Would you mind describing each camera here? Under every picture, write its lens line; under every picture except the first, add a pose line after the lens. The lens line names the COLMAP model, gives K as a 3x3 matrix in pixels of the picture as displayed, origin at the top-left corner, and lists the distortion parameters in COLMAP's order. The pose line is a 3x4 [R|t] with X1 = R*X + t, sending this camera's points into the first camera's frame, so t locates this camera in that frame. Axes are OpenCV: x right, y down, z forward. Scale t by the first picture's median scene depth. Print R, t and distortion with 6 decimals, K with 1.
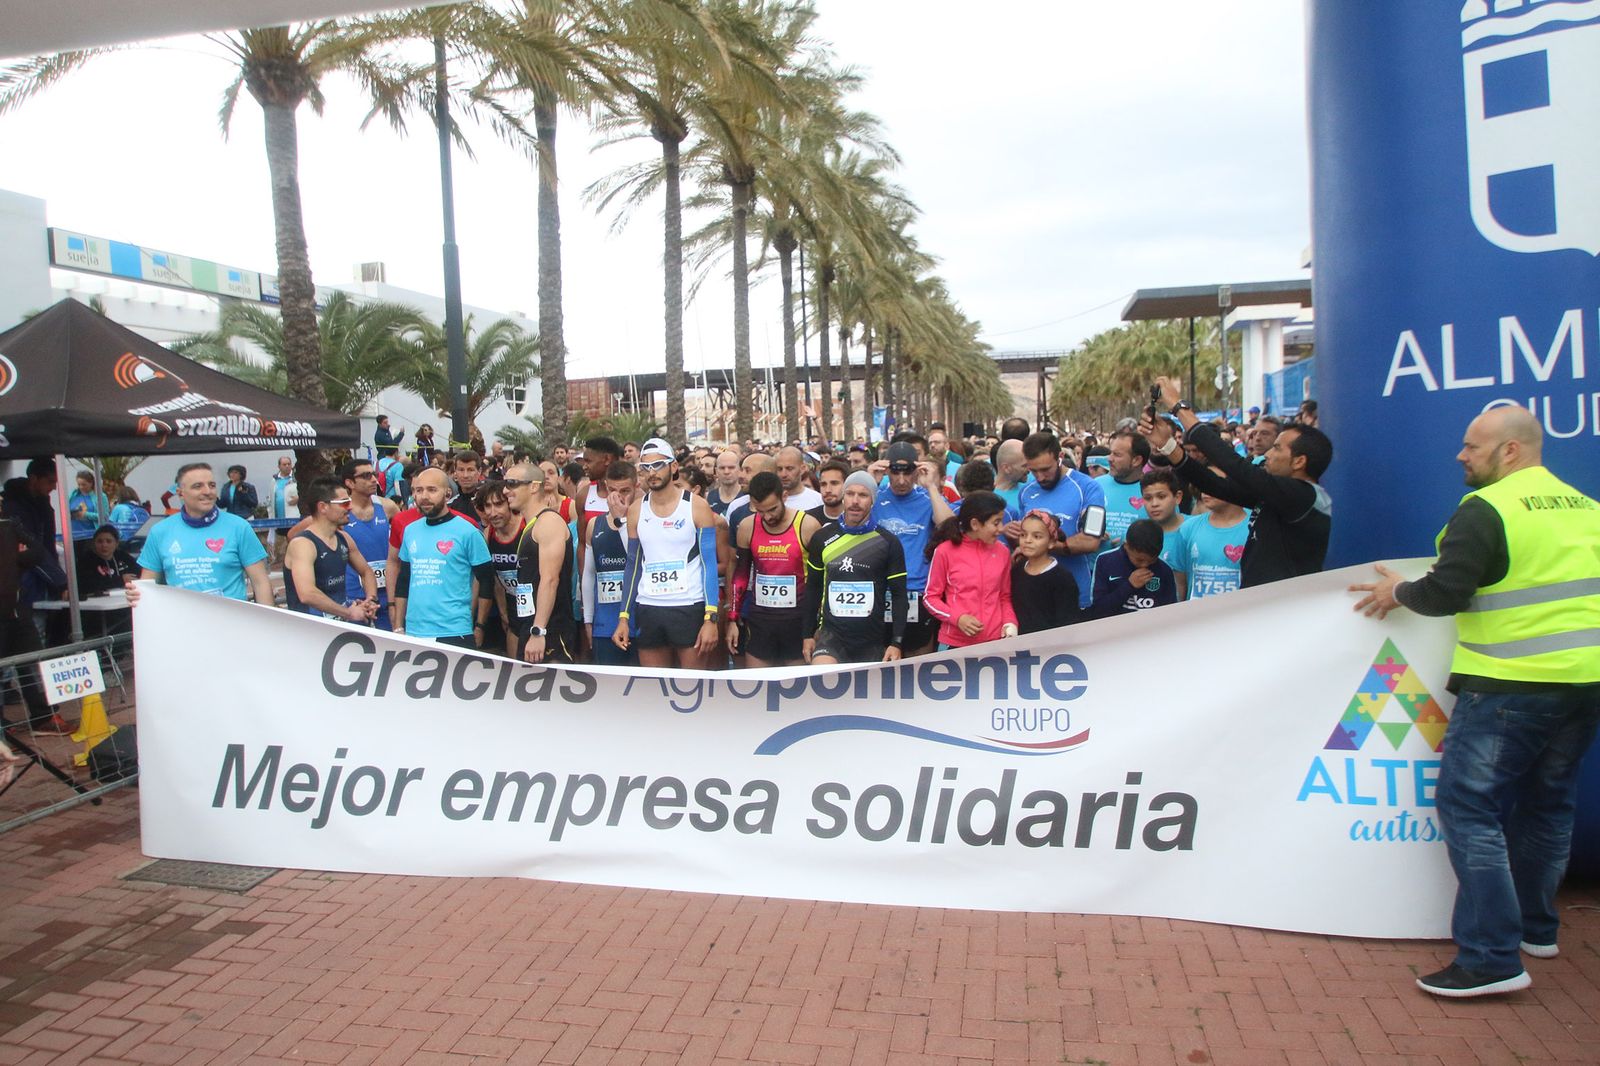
lens RADIAL K [[871.4, 0, 812.8], [0, 871.4, 506.2], [0, 0, 1]] dist [-0.013444, -0.004696]
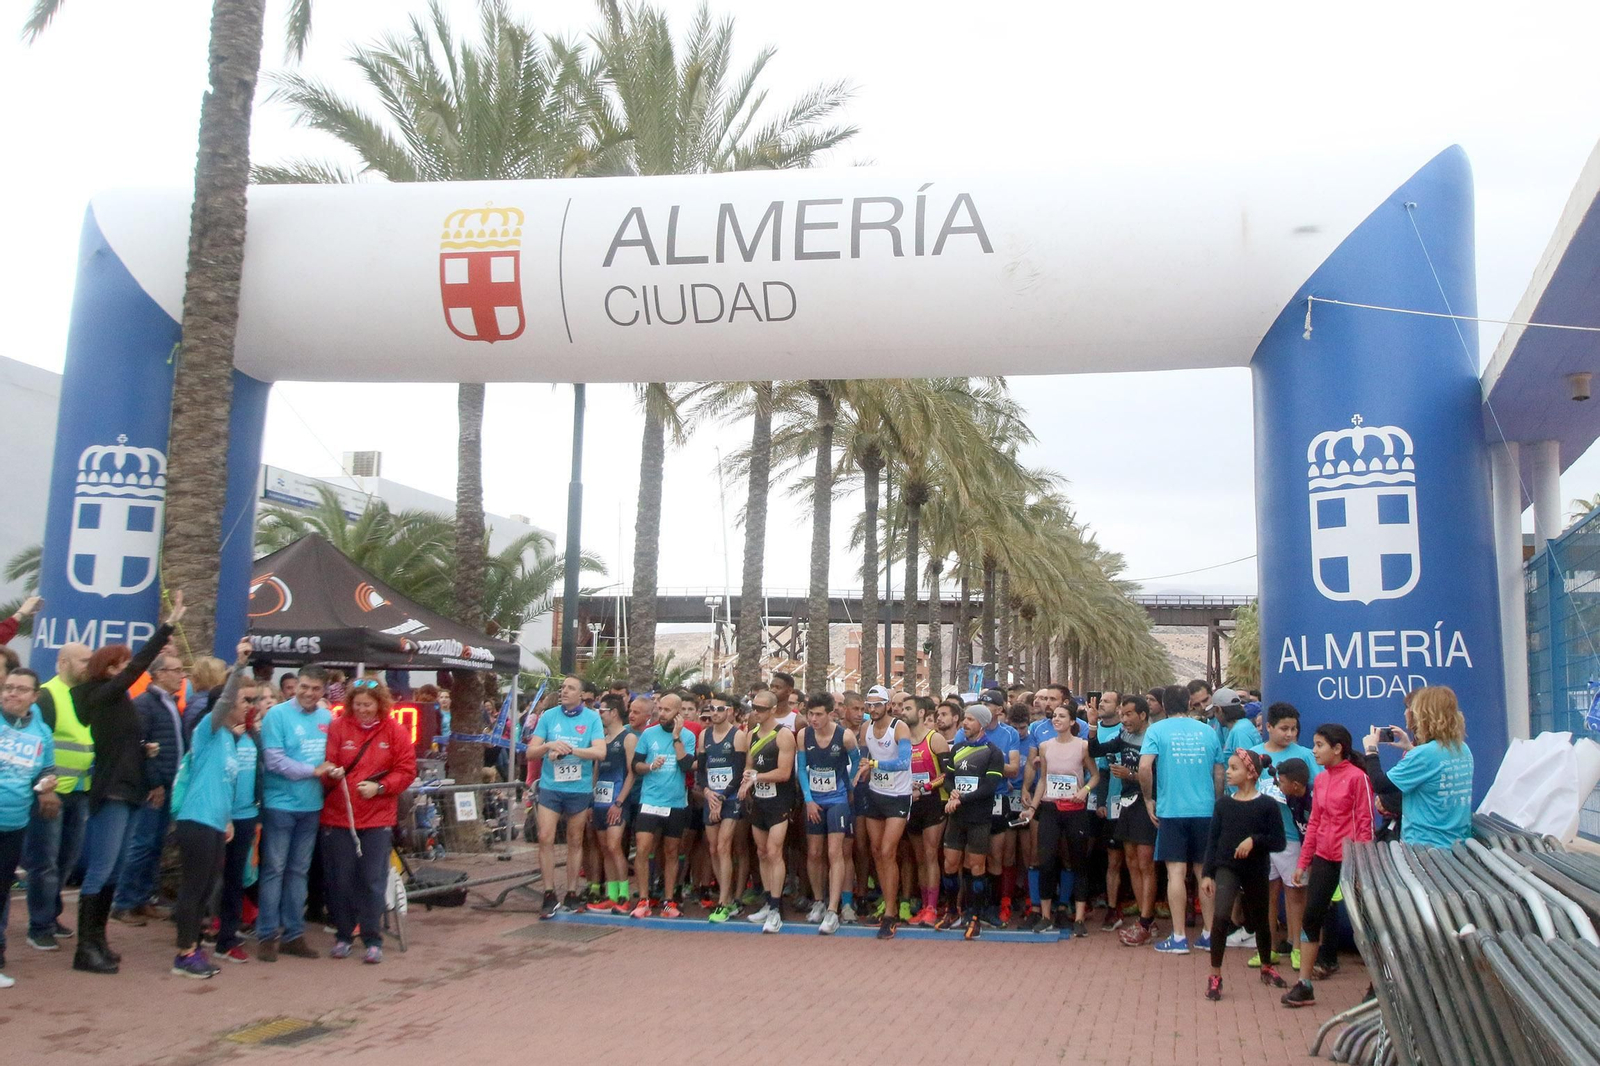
lens RADIAL K [[1558.4, 0, 838.1], [0, 1558.4, 506.3], [0, 0, 1]] dist [-0.055167, 0.000000]
pose [[0.998383, 0.055701, -0.011333, -0.058565], [-0.056840, 0.976317, -0.208744, 0.066433], [-0.000563, 0.209051, 0.977905, -0.568225]]
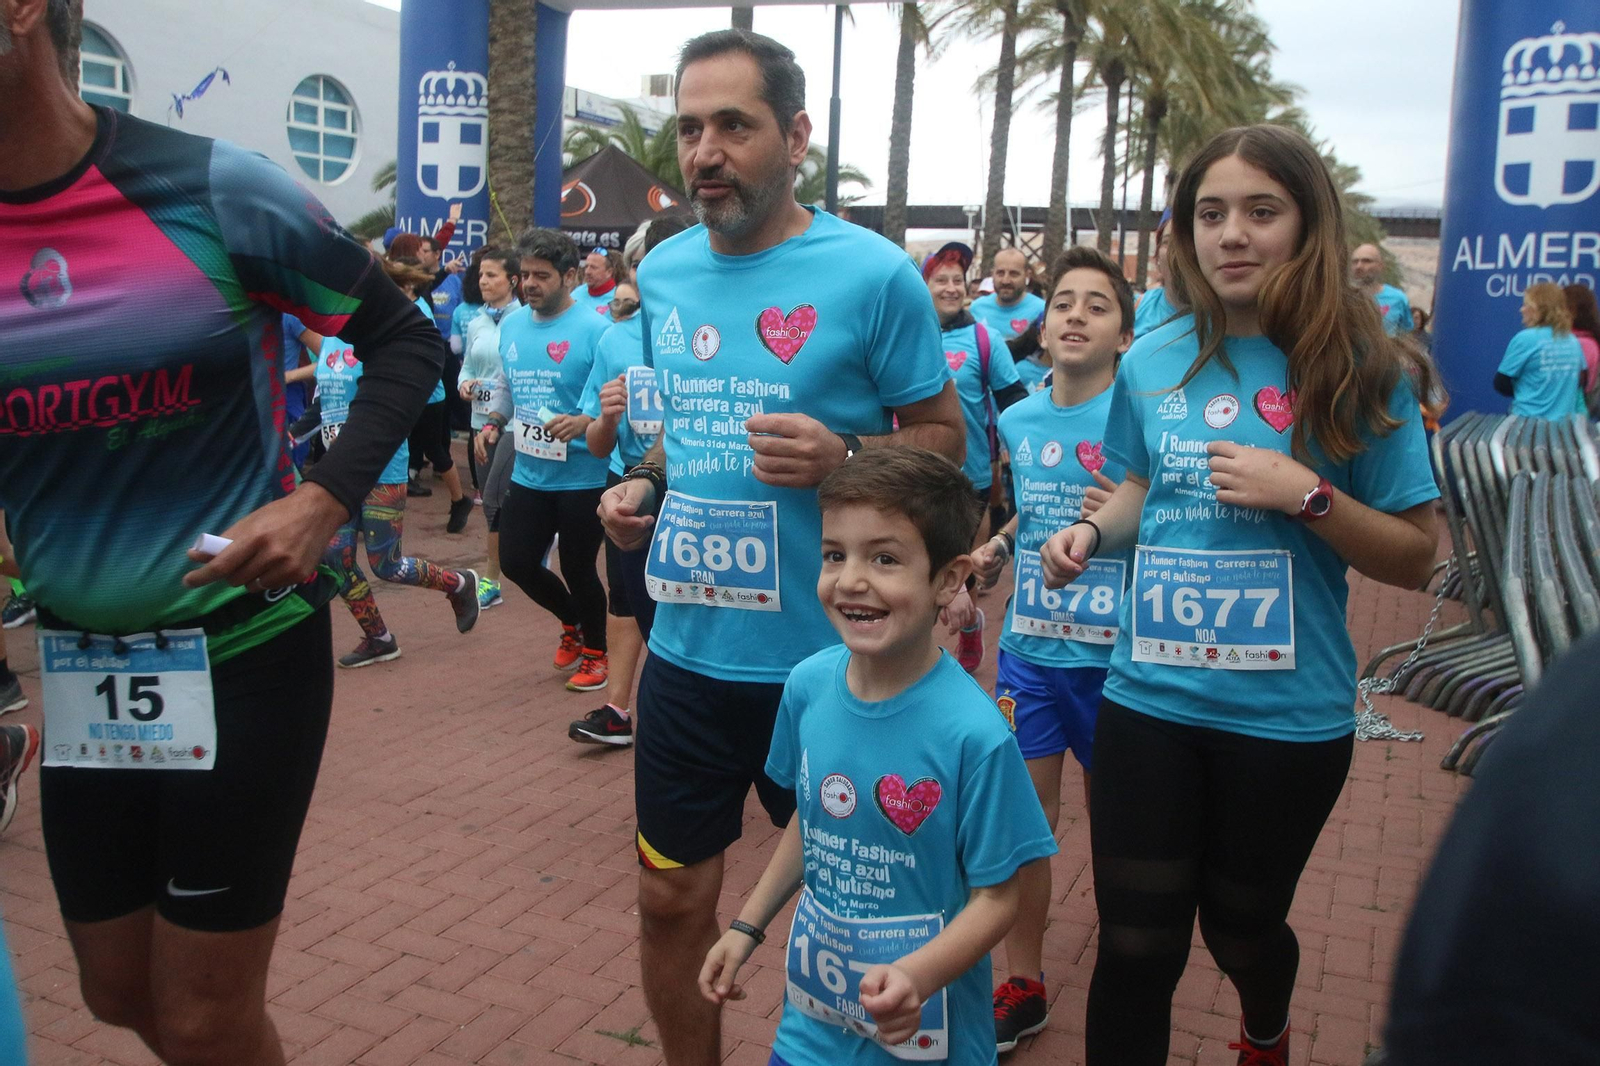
lens RADIAL K [[1382.8, 0, 806.3], [0, 1382.8, 541.2], [0, 0, 1]] dist [-0.061580, 0.016033]
pose [[0.975998, 0.104020, -0.191332, -0.028528], [-0.086556, 0.991465, 0.097494, 0.079193], [0.199840, -0.078593, 0.976671, -0.607593]]
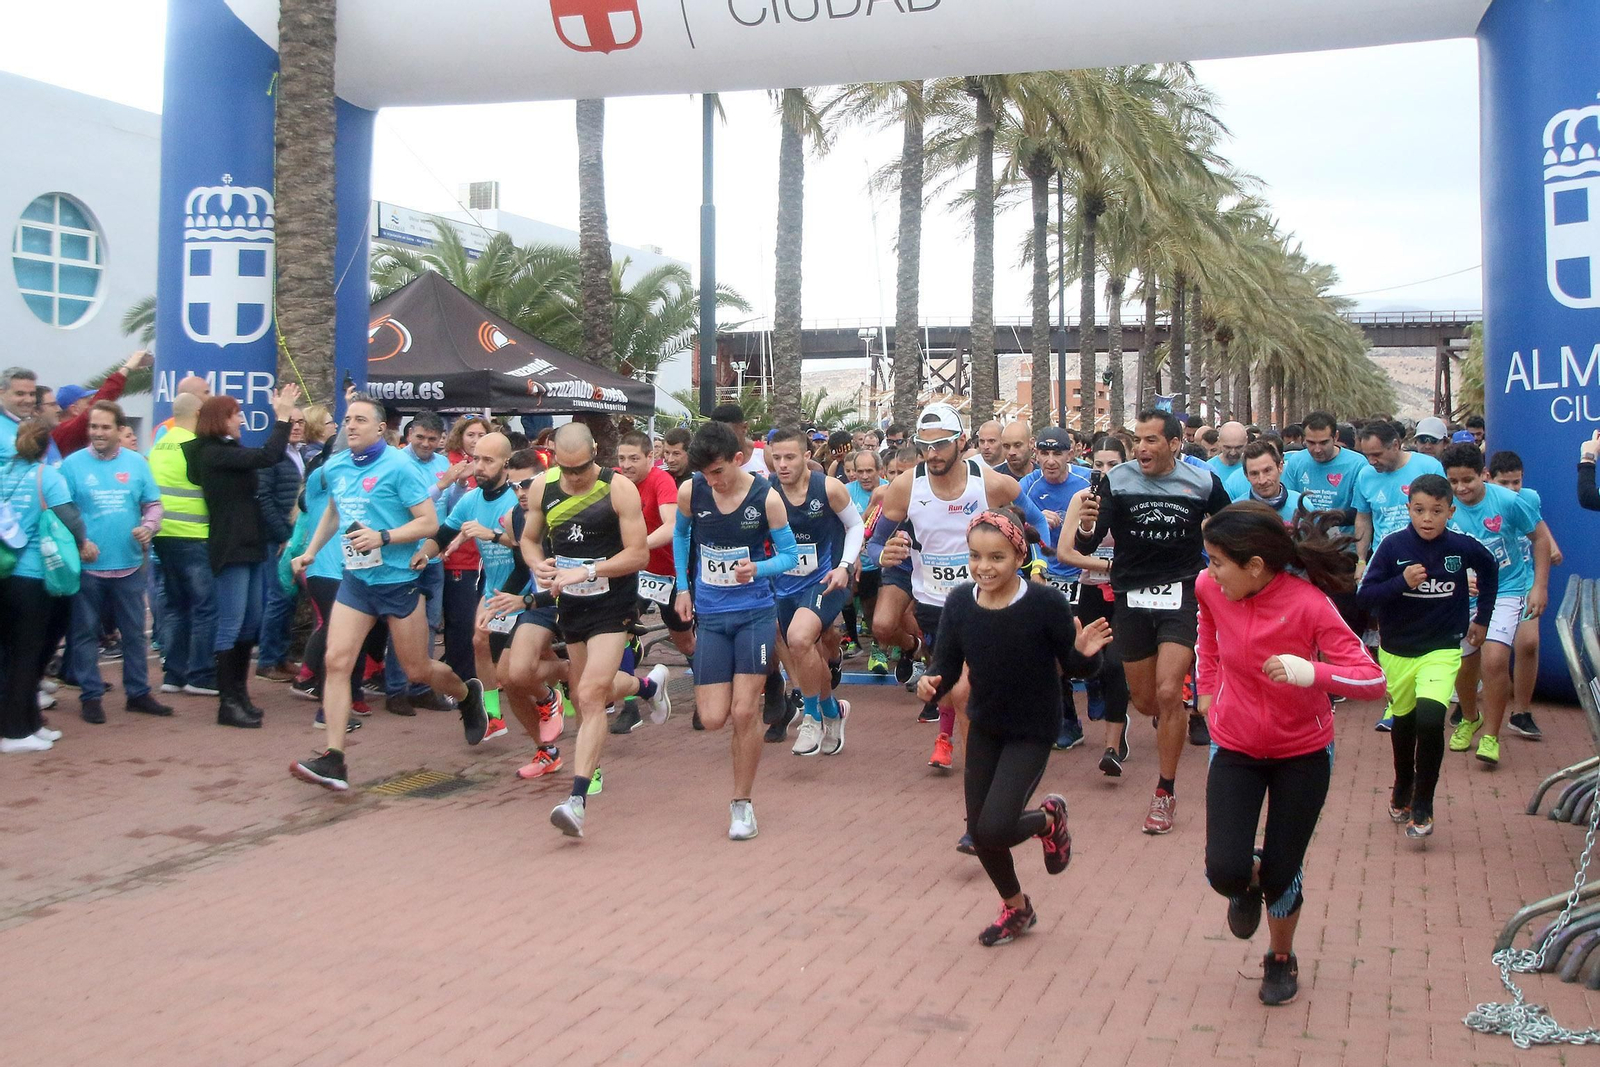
lens RADIAL K [[1732.2, 0, 755.7], [0, 1732.2, 467.0], [0, 0, 1]] dist [-0.061738, 0.000000]
pose [[0.987857, 0.037492, -0.150777, -0.051908], [-0.047829, 0.996704, -0.065526, 0.070383], [0.147823, 0.071942, 0.986394, -0.576527]]
